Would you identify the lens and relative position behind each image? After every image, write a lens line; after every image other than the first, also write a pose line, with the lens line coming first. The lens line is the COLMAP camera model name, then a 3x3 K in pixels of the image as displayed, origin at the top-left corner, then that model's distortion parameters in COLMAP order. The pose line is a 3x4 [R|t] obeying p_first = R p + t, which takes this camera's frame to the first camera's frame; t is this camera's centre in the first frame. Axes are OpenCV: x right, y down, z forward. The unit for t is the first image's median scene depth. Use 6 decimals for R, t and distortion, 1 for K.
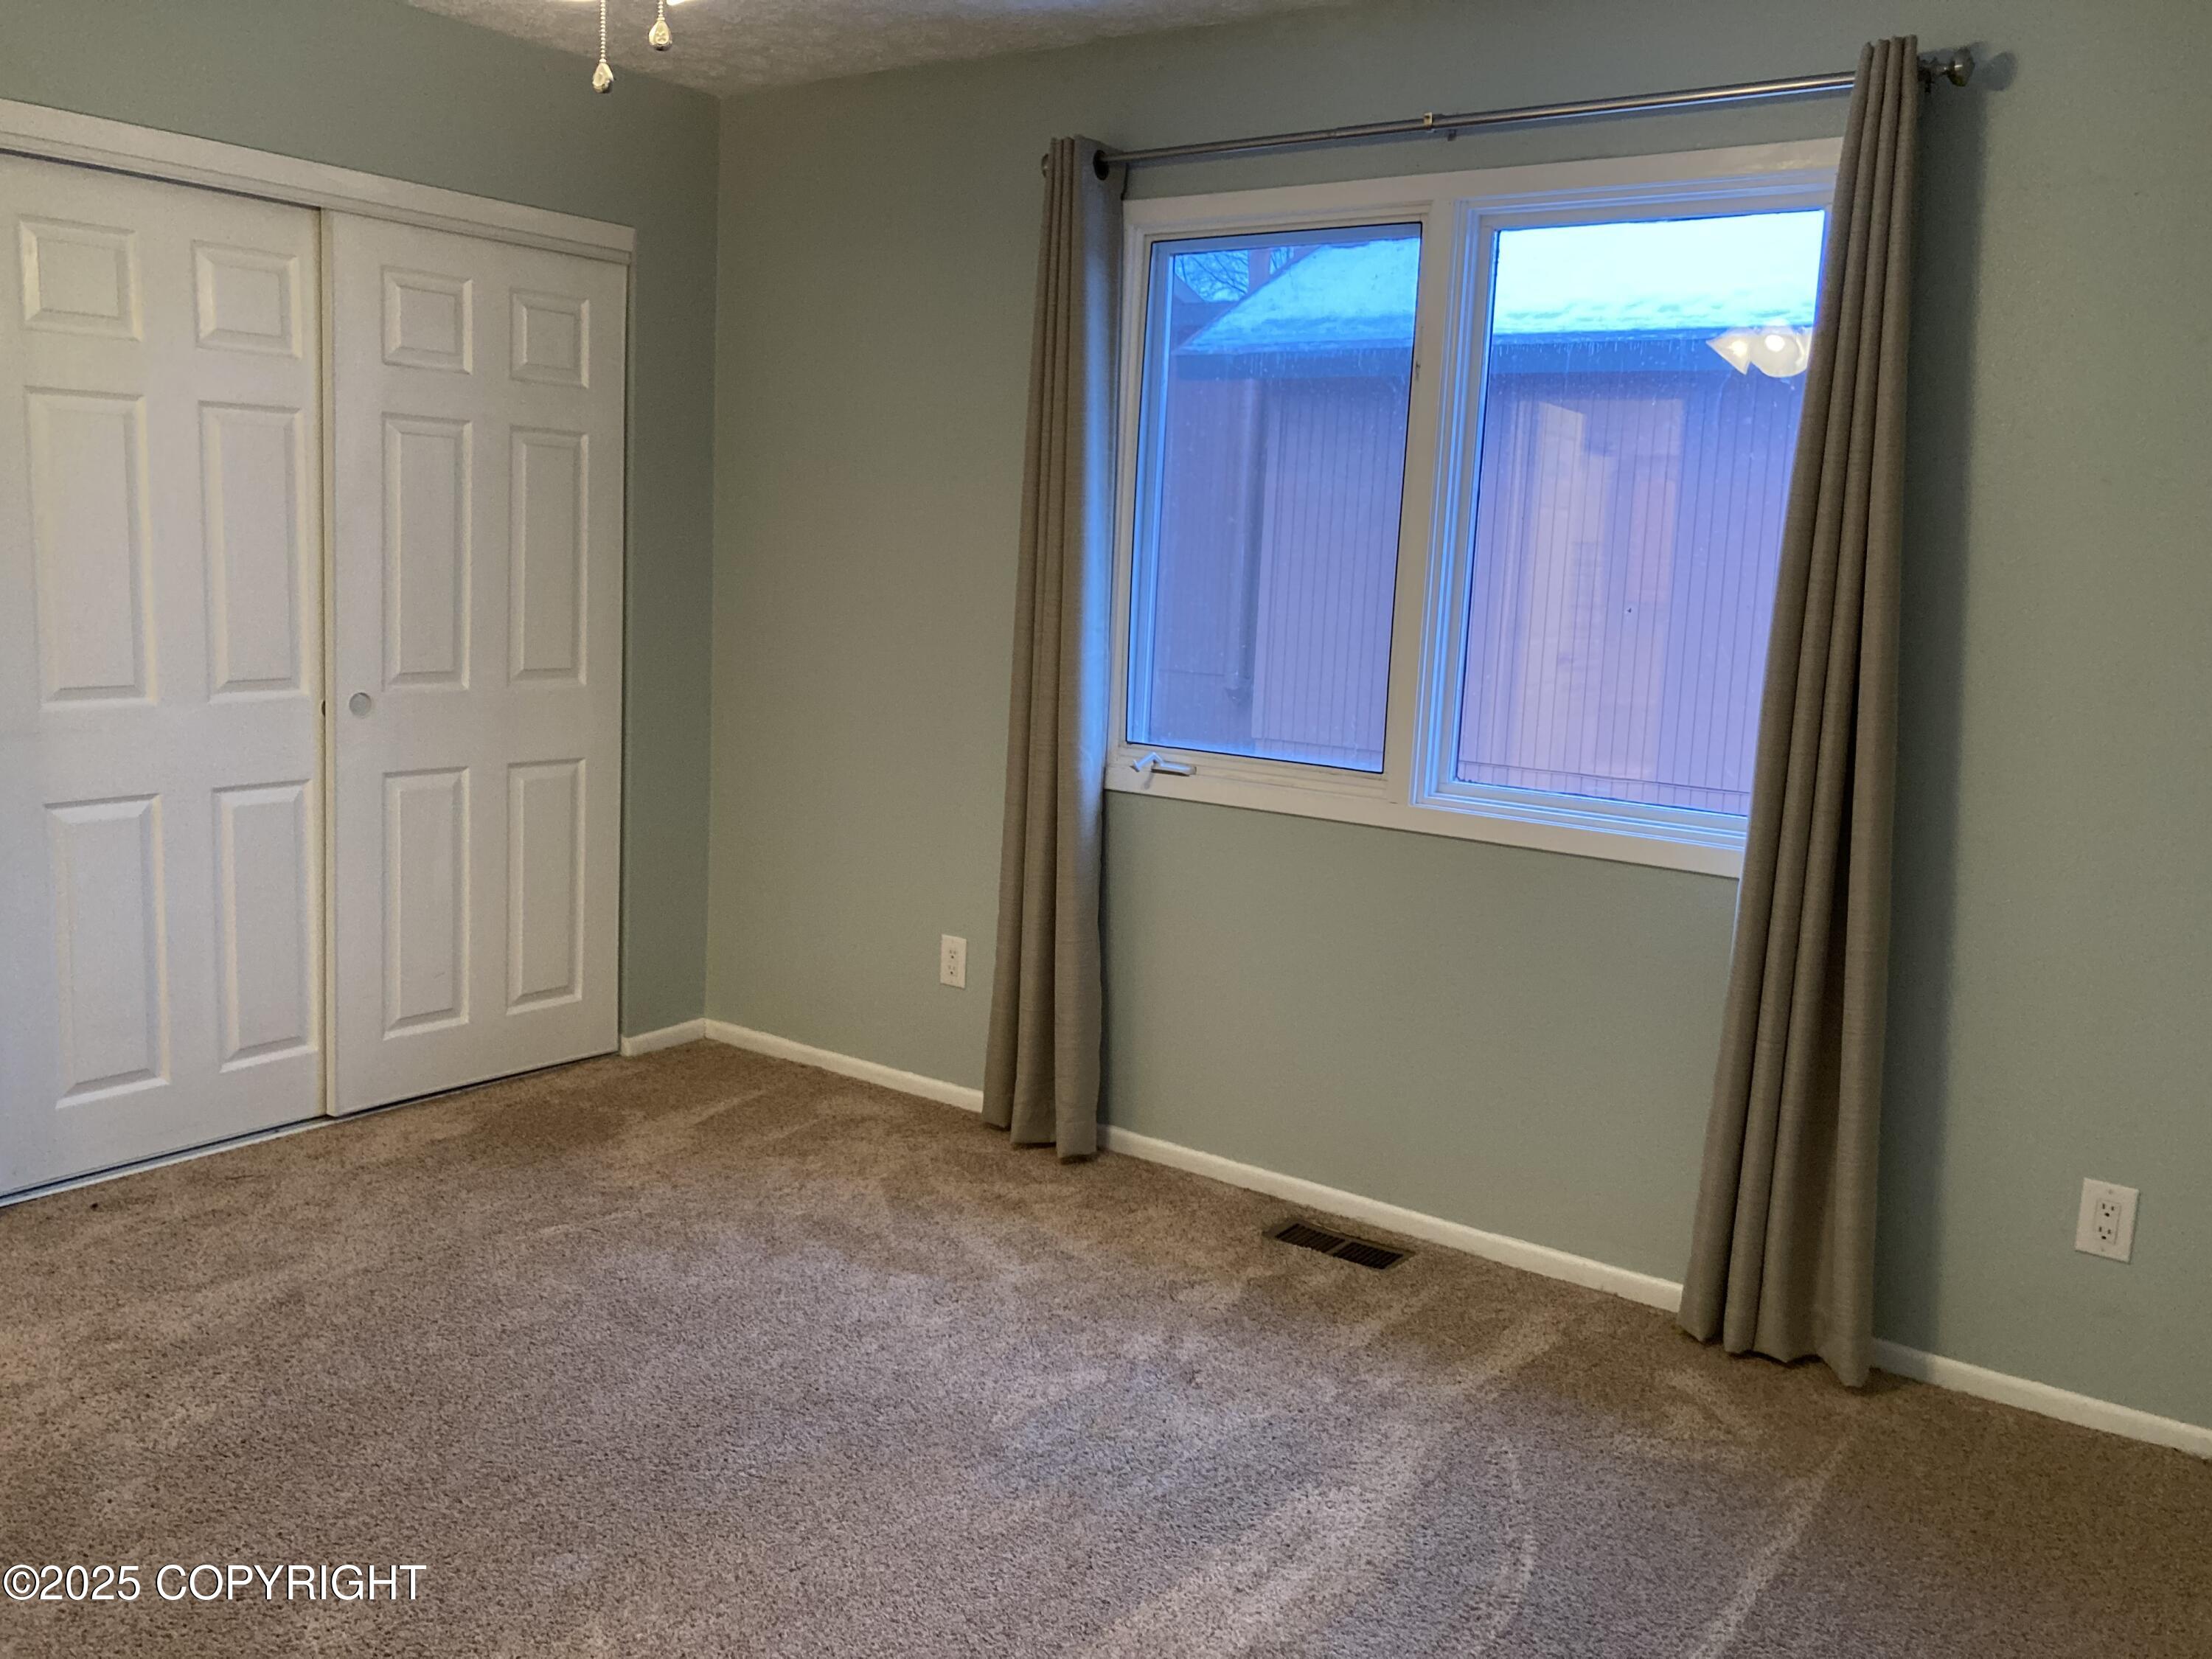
lens RADIAL K [[1808.7, 0, 1095.4], [0, 1808.7, 794.7], [0, 0, 1]] dist [0.037727, -0.034067]
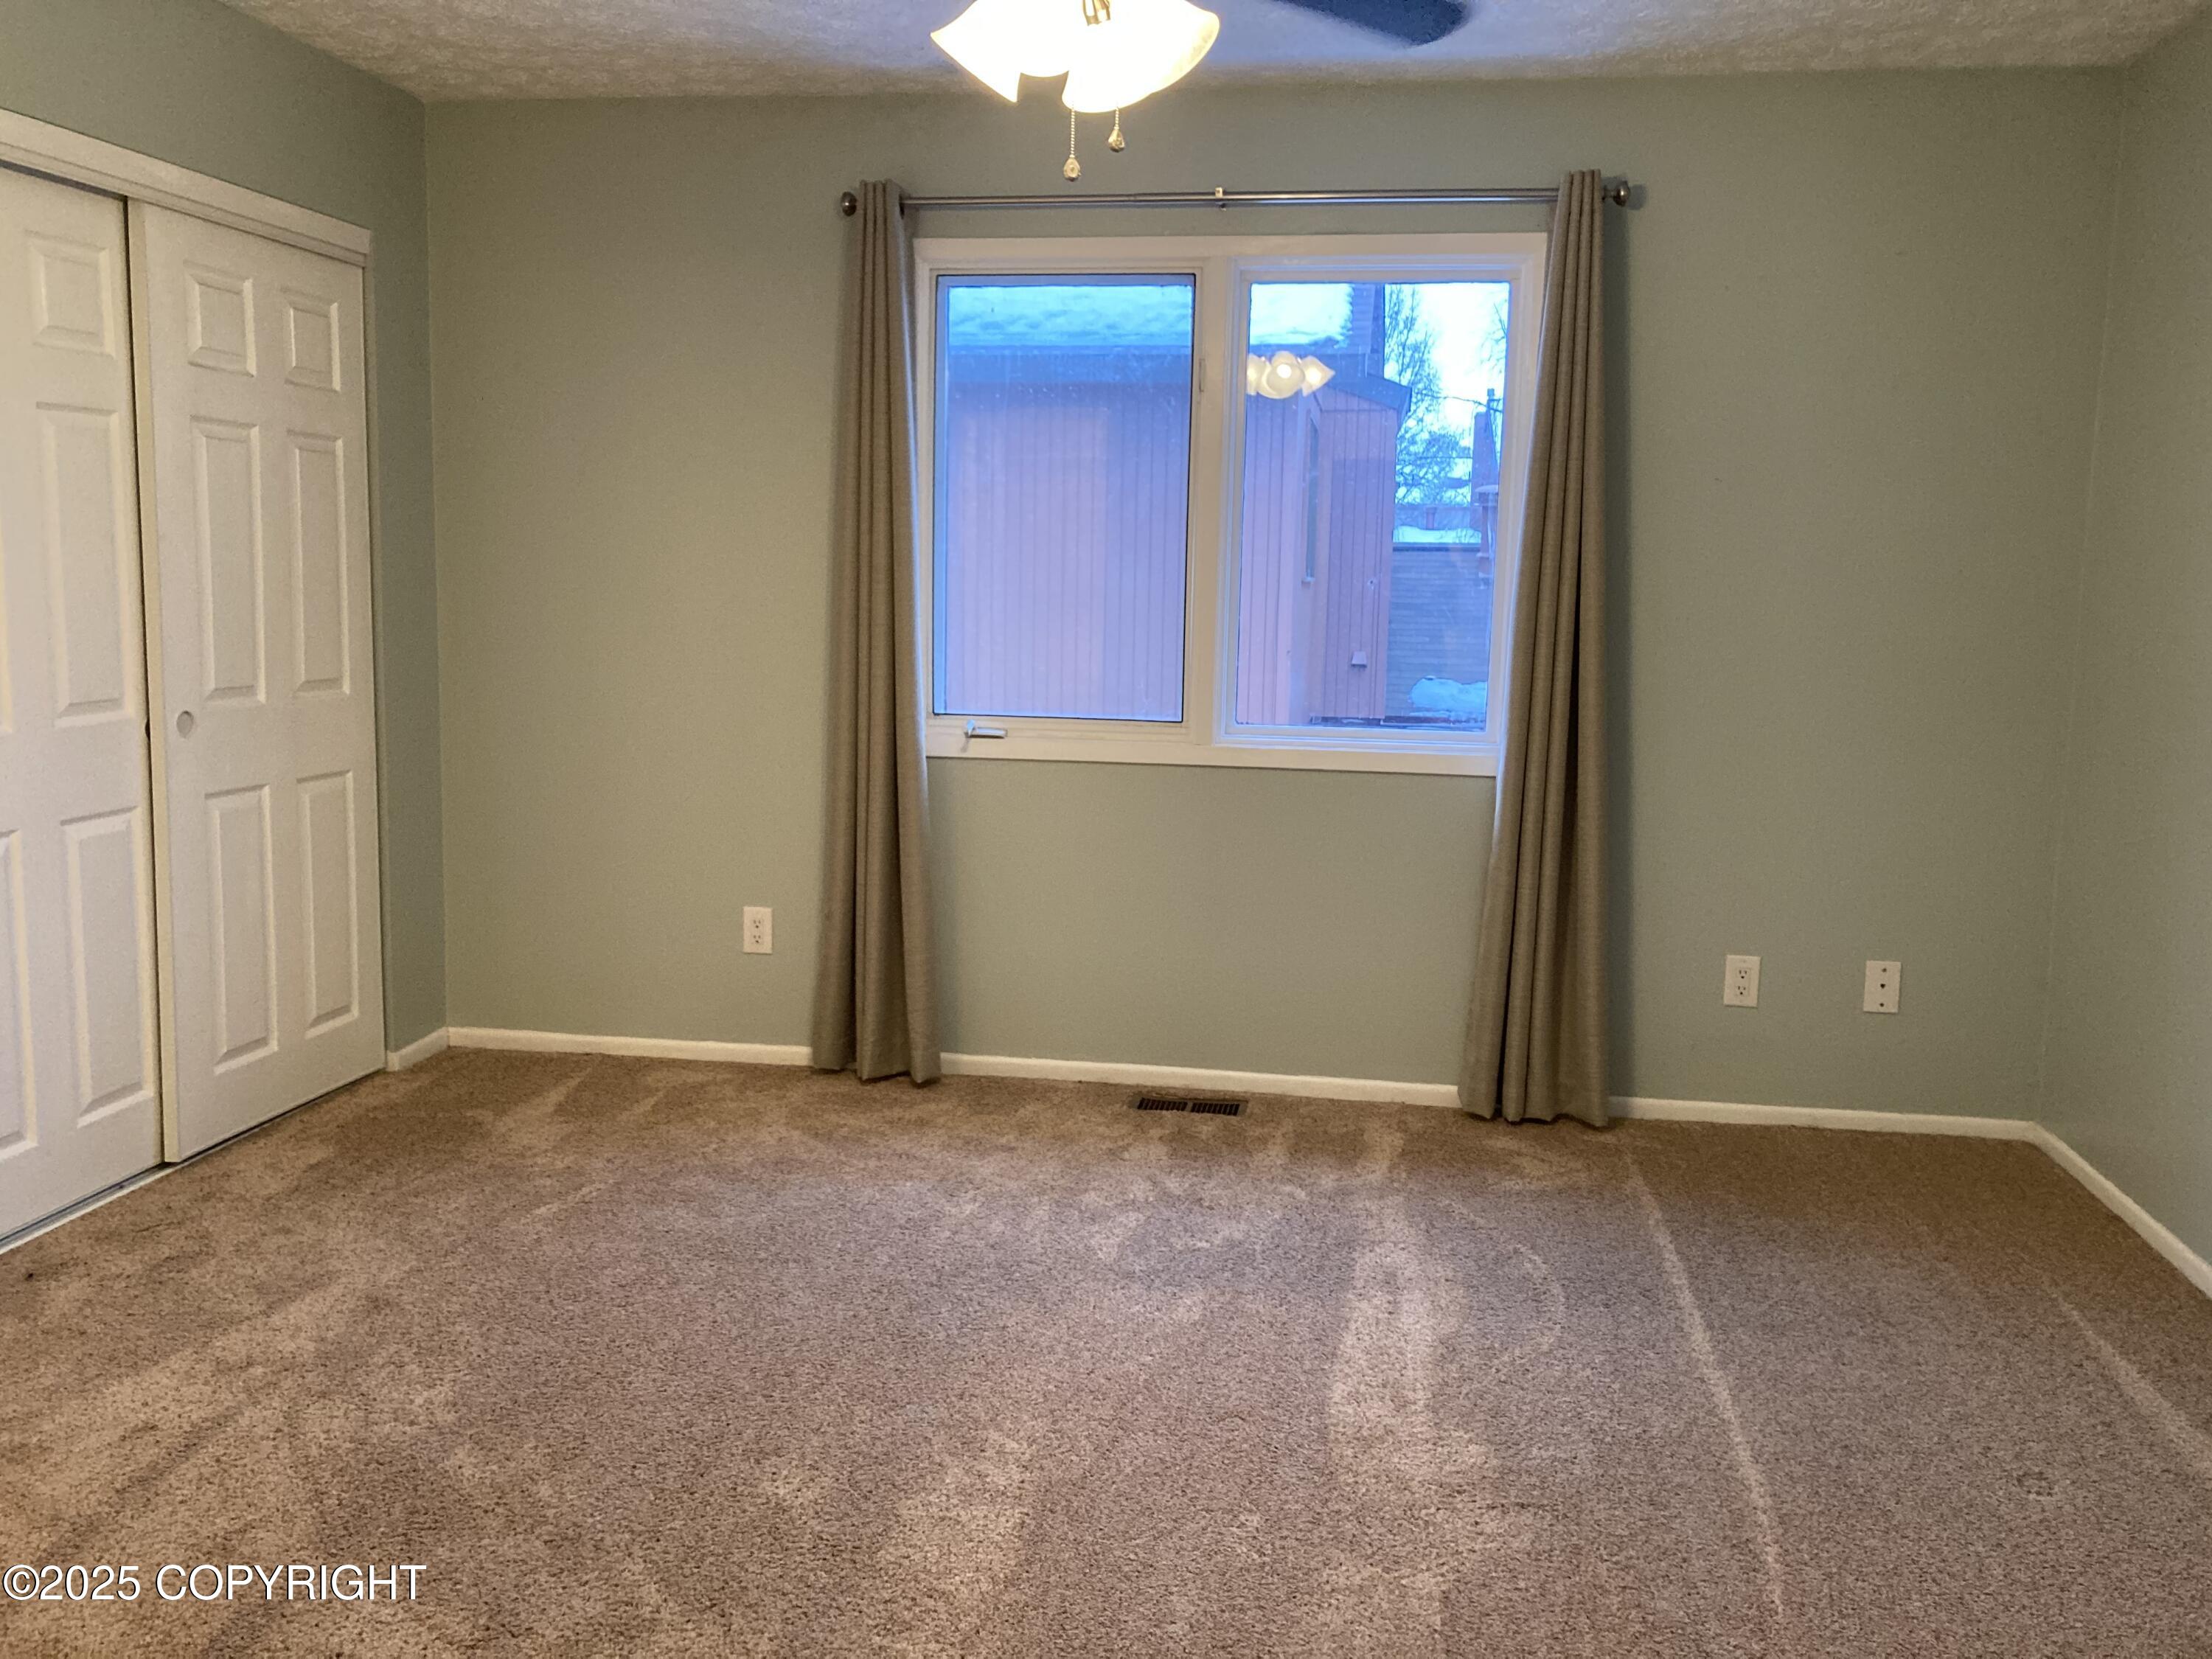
lens RADIAL K [[1808.7, 0, 1090.6], [0, 1808.7, 806.2], [0, 0, 1]] dist [0.037727, -0.034067]
pose [[0.891654, -0.085019, 0.444662, -0.446841], [0.082156, 0.996287, 0.025746, 0.008528], [-0.445200, 0.013575, 0.895328, -0.068469]]
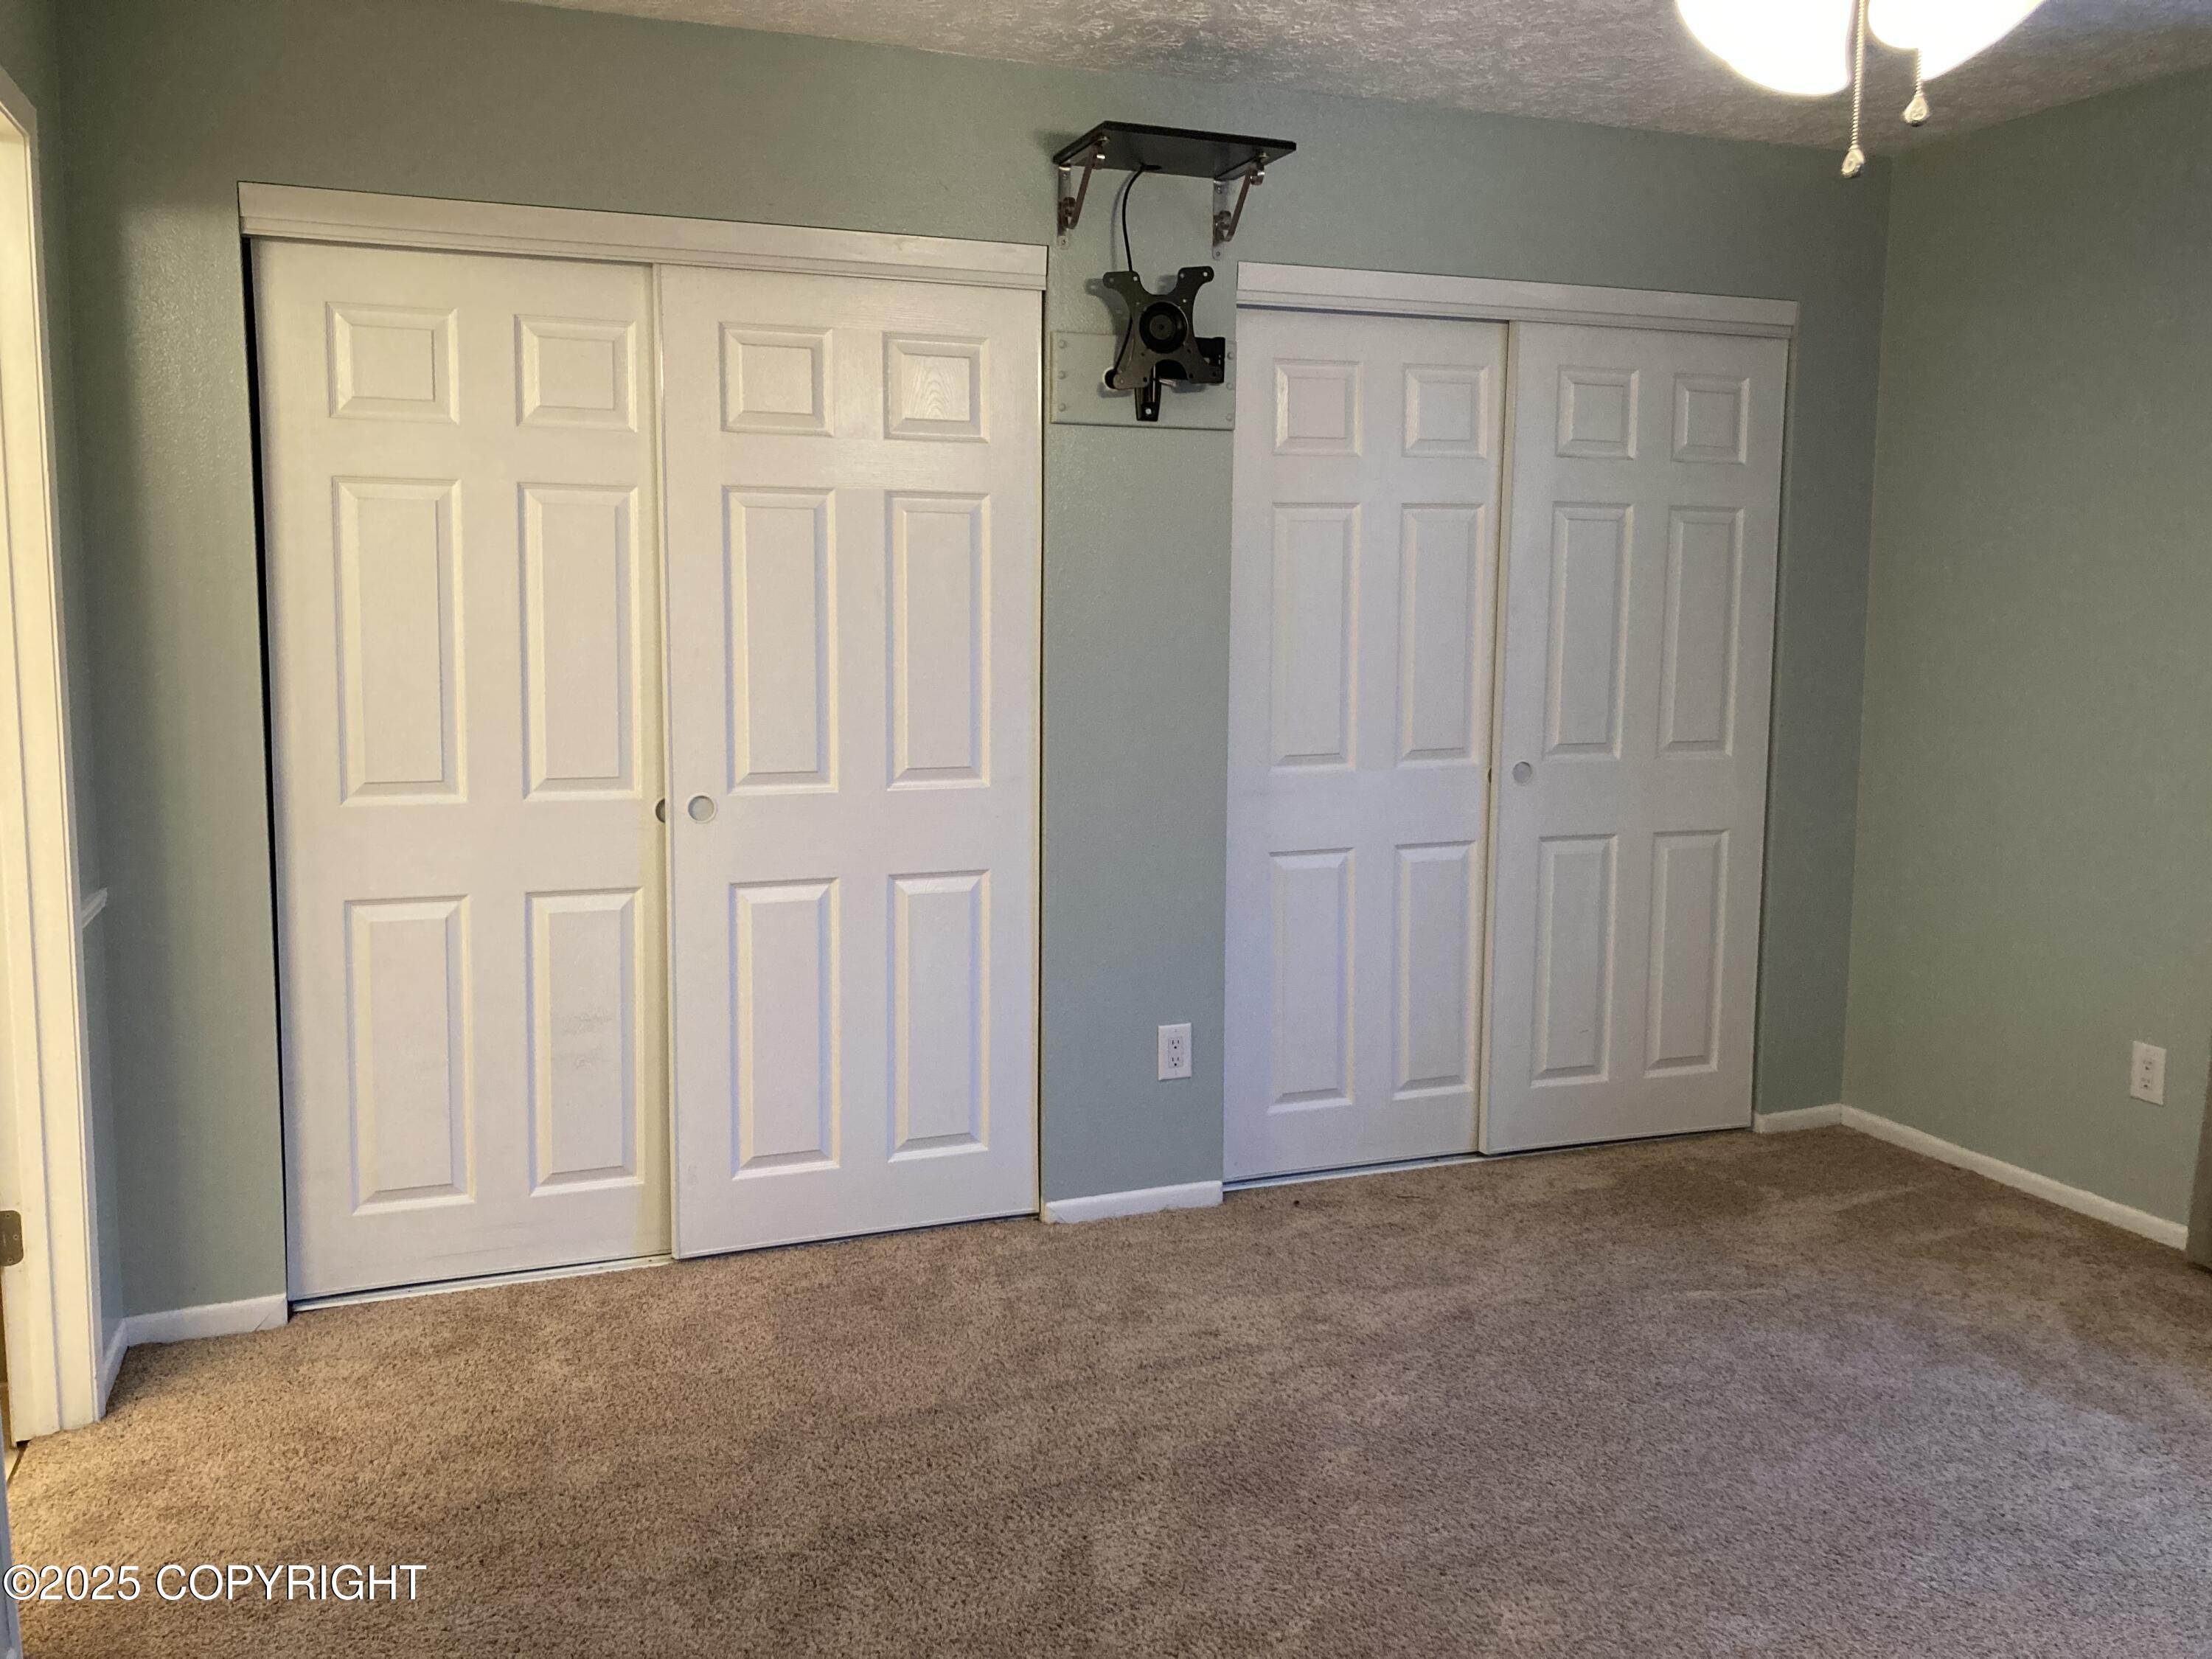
lens RADIAL K [[1808.7, 0, 1117.6], [0, 1808.7, 794.3], [0, 0, 1]] dist [0.037727, -0.034067]
pose [[0.843124, 0.022094, -0.537264, -0.032570], [-0.044095, 0.998631, -0.028131, 0.004335], [0.535907, 0.047409, 0.842945, -0.037752]]
